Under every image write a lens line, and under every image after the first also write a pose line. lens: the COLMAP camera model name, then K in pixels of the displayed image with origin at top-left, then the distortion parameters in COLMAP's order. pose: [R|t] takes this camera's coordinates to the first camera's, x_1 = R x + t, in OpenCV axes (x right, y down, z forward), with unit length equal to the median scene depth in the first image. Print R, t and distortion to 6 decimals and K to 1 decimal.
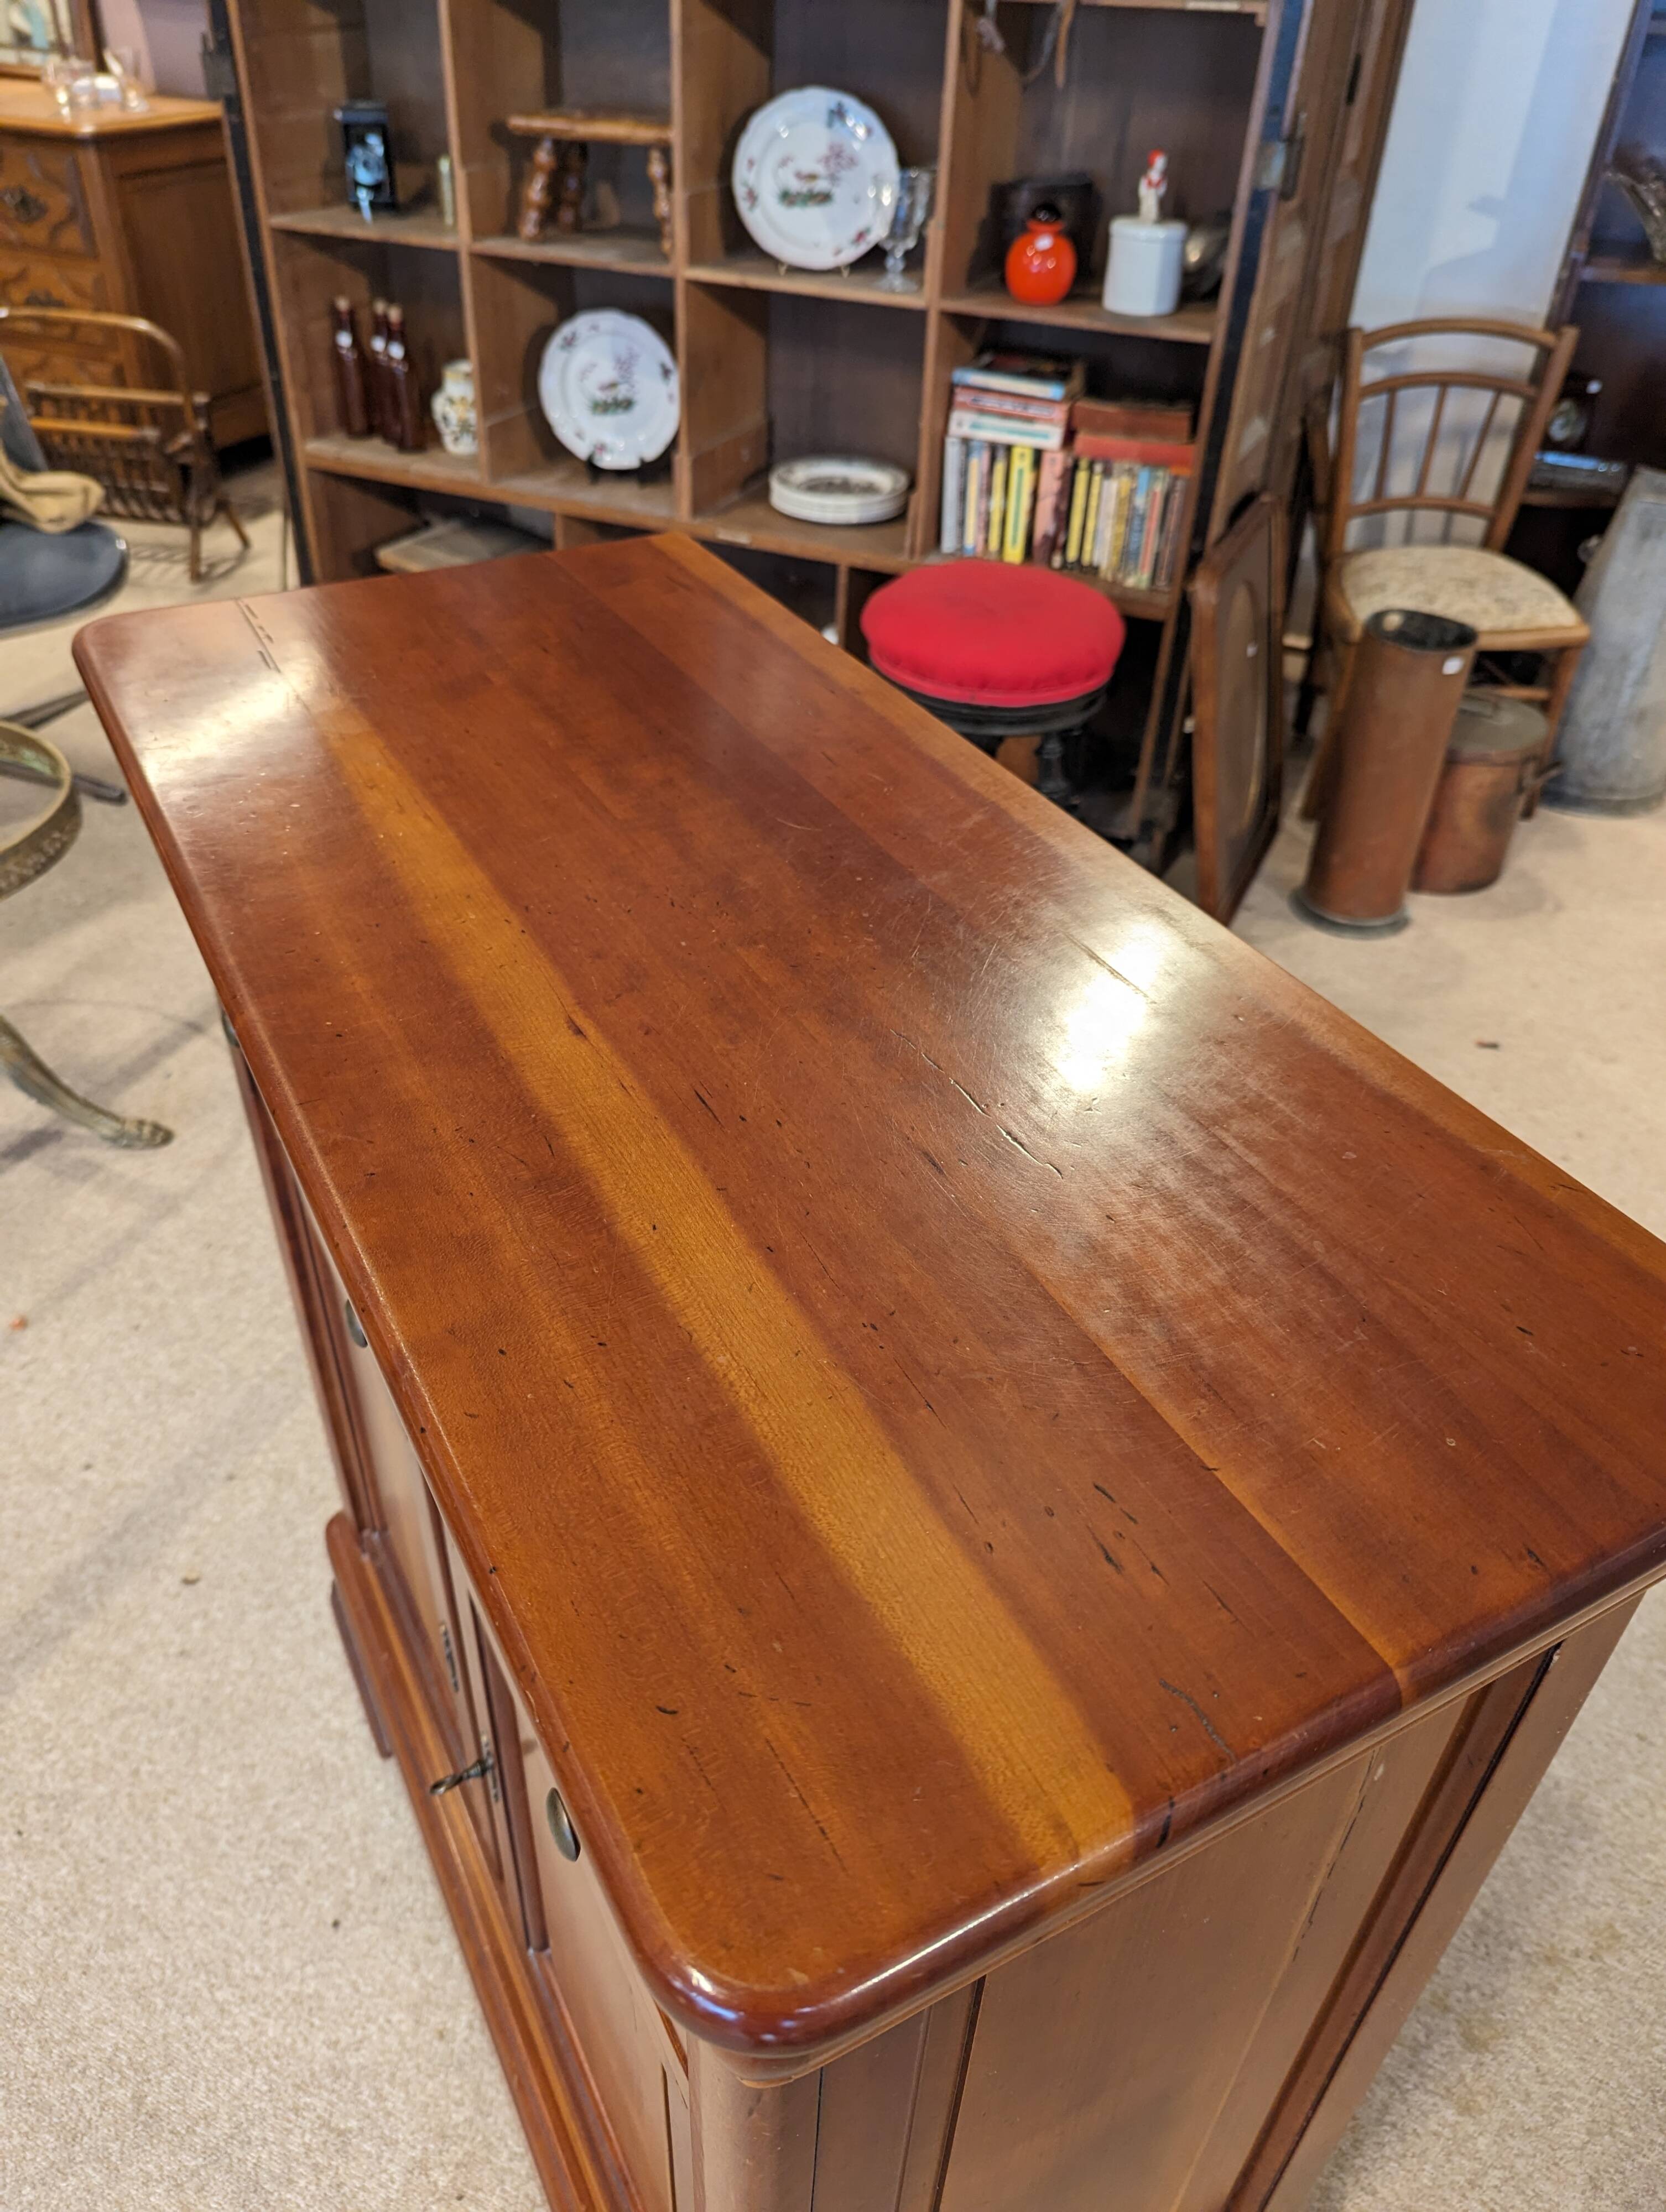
lens RADIAL K [[1593.7, 0, 807.1], [0, 1593.7, 1084.3], [0, 0, 1]] dist [0.055567, -0.069695]
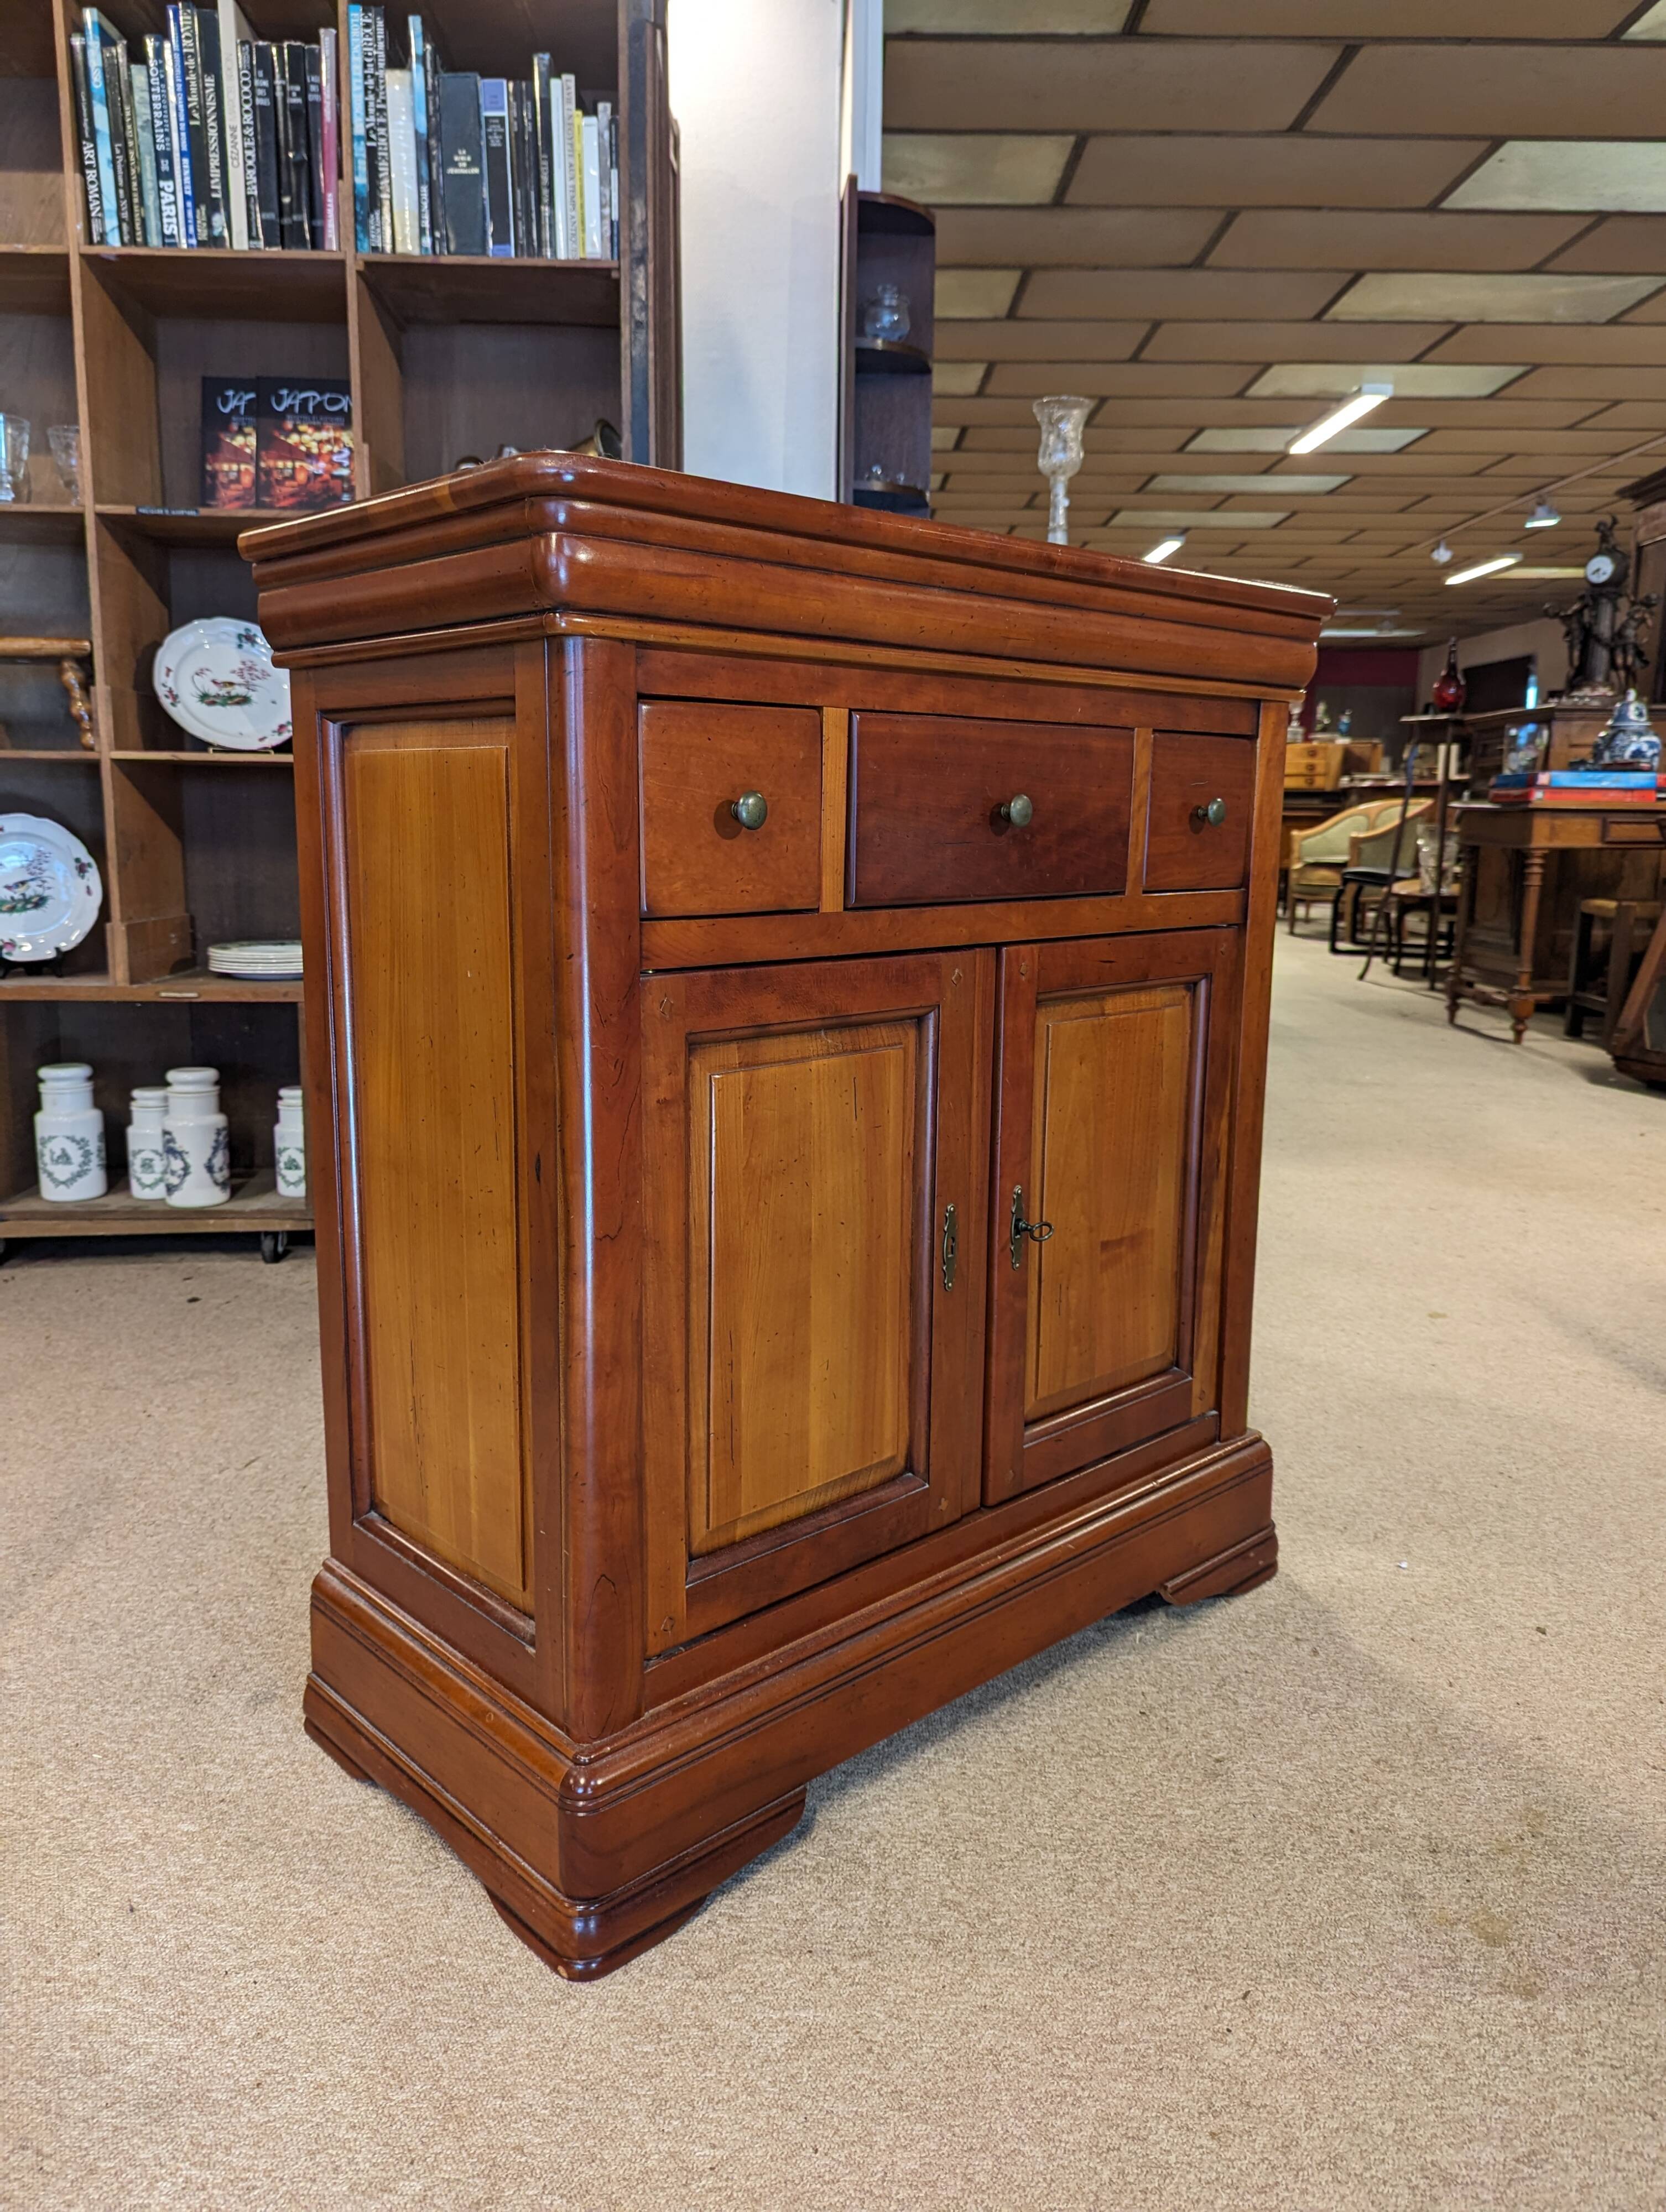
lens RADIAL K [[1581.6, 0, 822.7], [0, 1581.6, 1080.1], [0, 0, 1]] dist [0.053536, -0.058225]
pose [[0.894092, -0.093165, 0.438086, -0.135938], [0.280920, 0.878459, -0.386514, 0.212102], [-0.348831, 0.468646, 0.811596, 0.093499]]
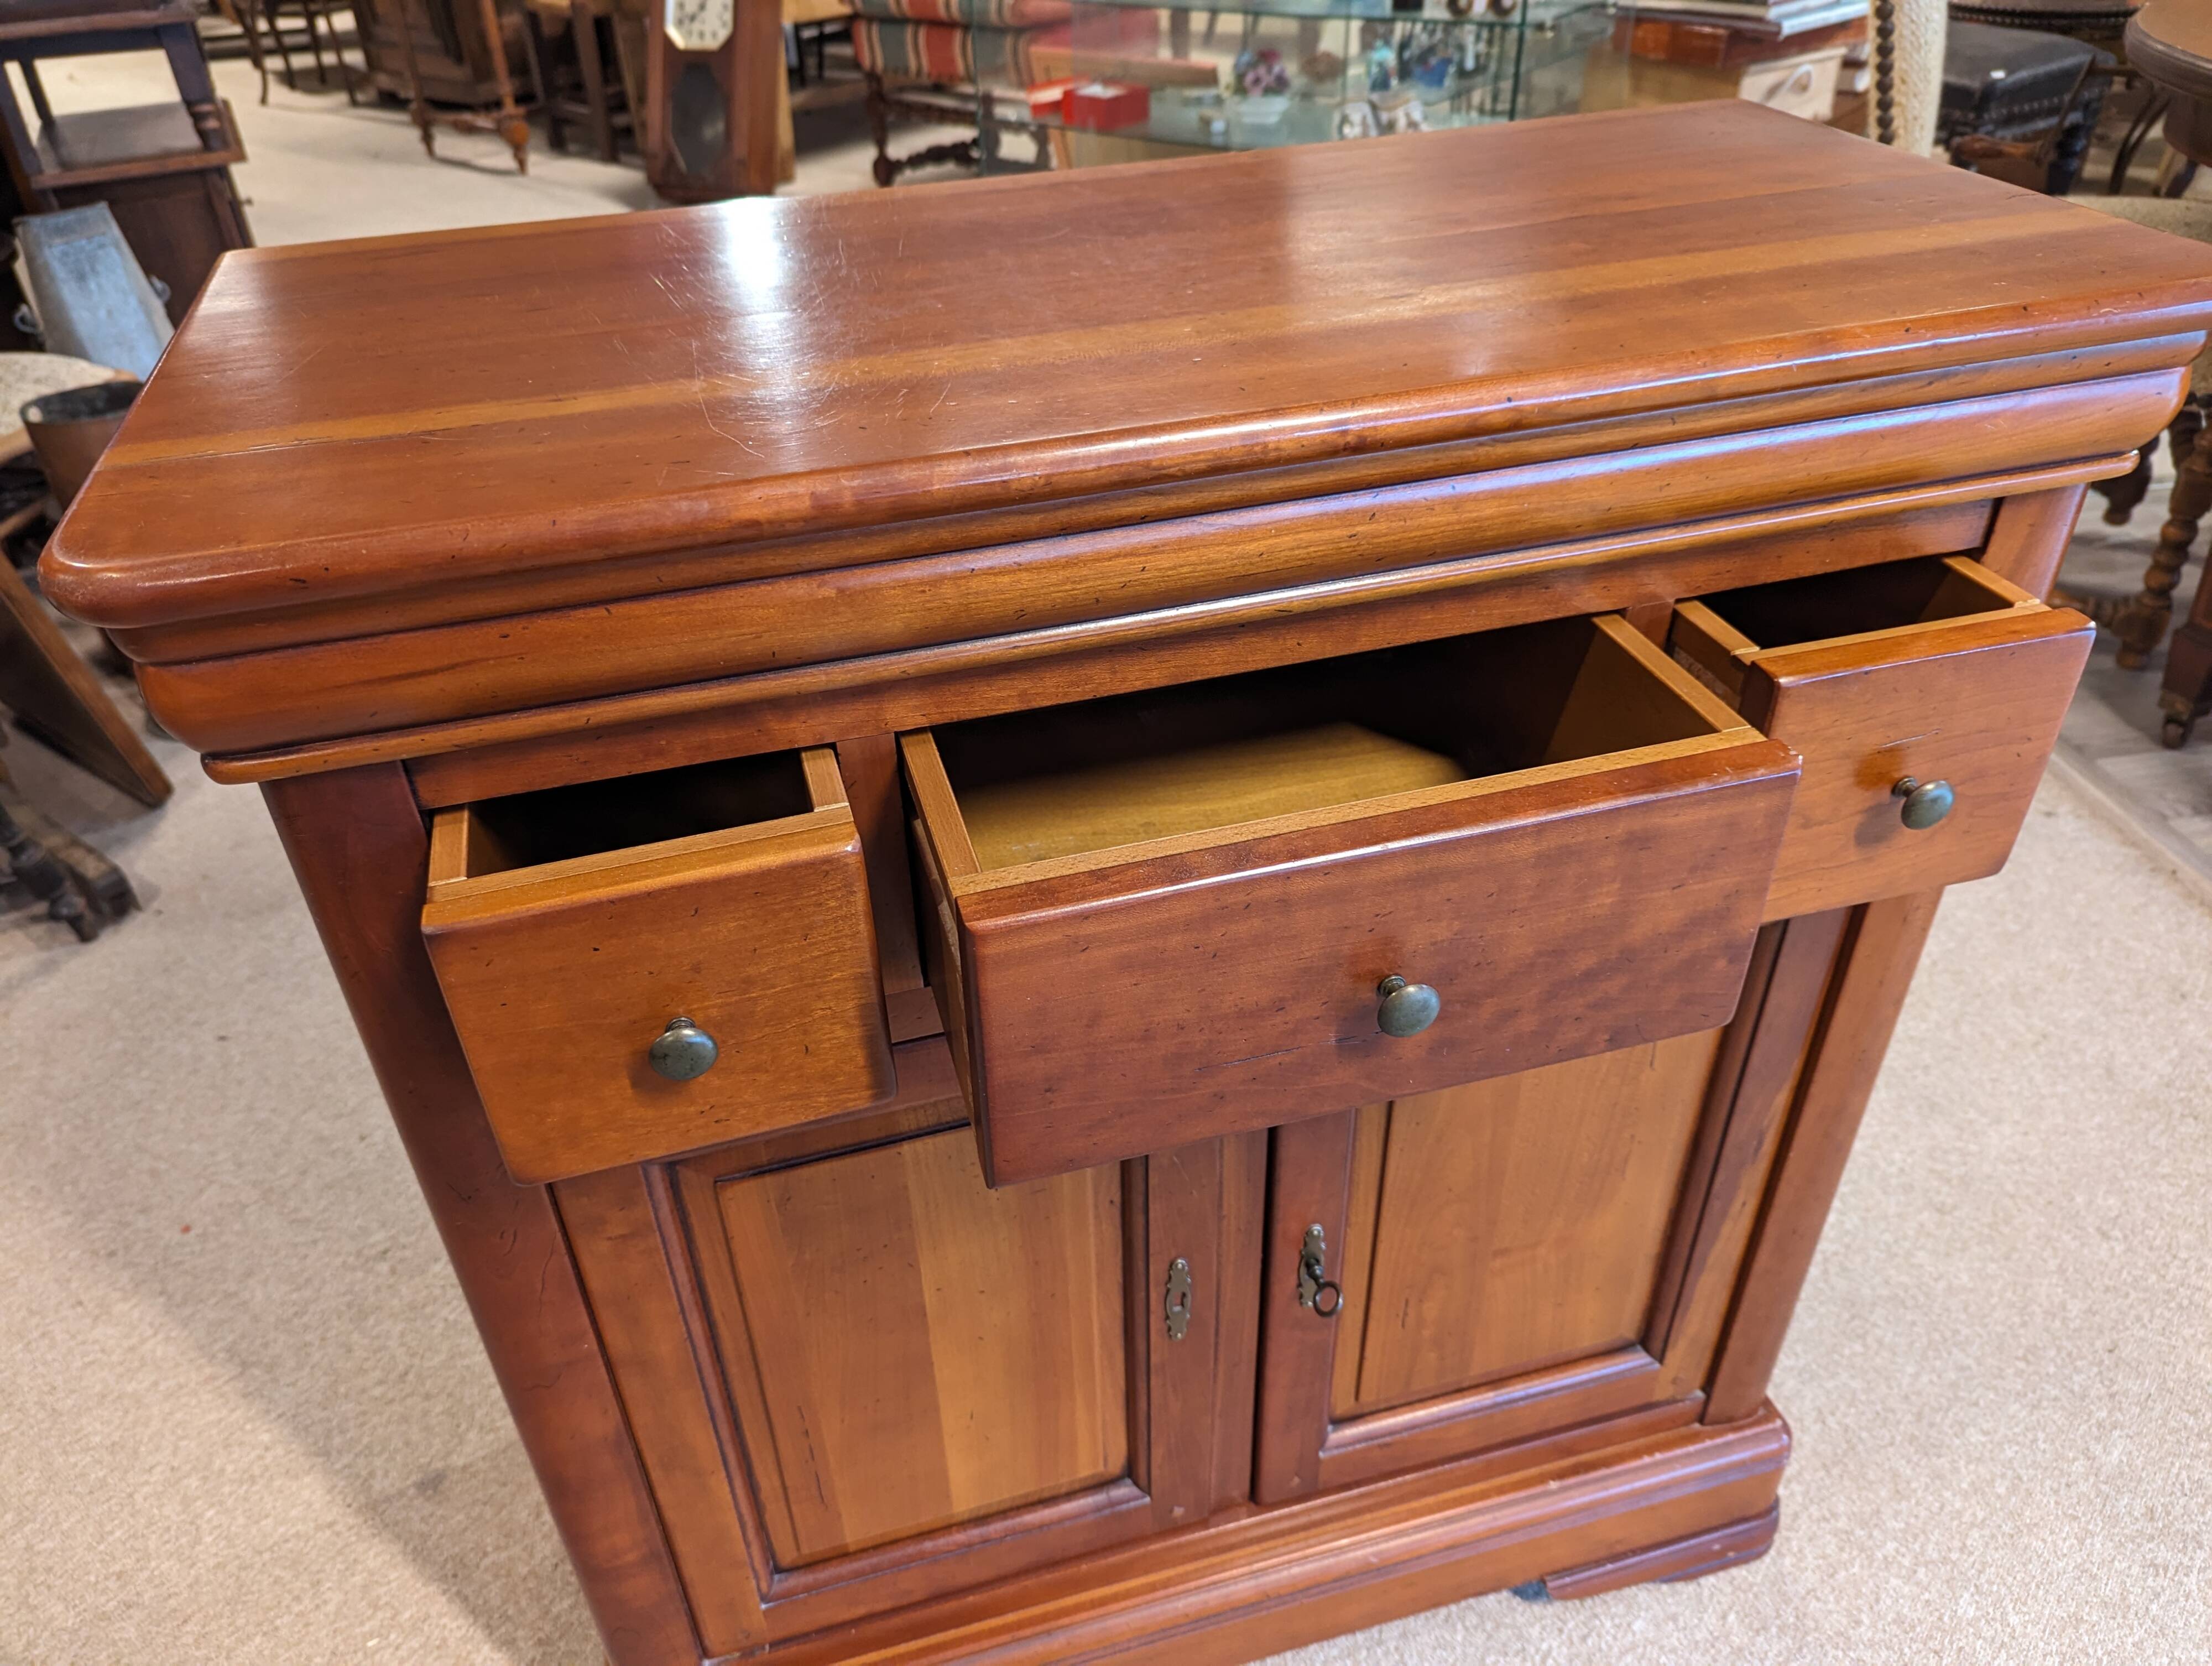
lens RADIAL K [[1591.8, 0, 1091.5], [0, 1591.8, 818.7], [0, 0, 1]] dist [0.039343, -0.035982]
pose [[0.217923, -0.584967, 0.781231, -0.326944], [0.620169, 0.701082, 0.351959, -0.082736], [-0.753592, 0.407795, 0.515560, 0.188933]]
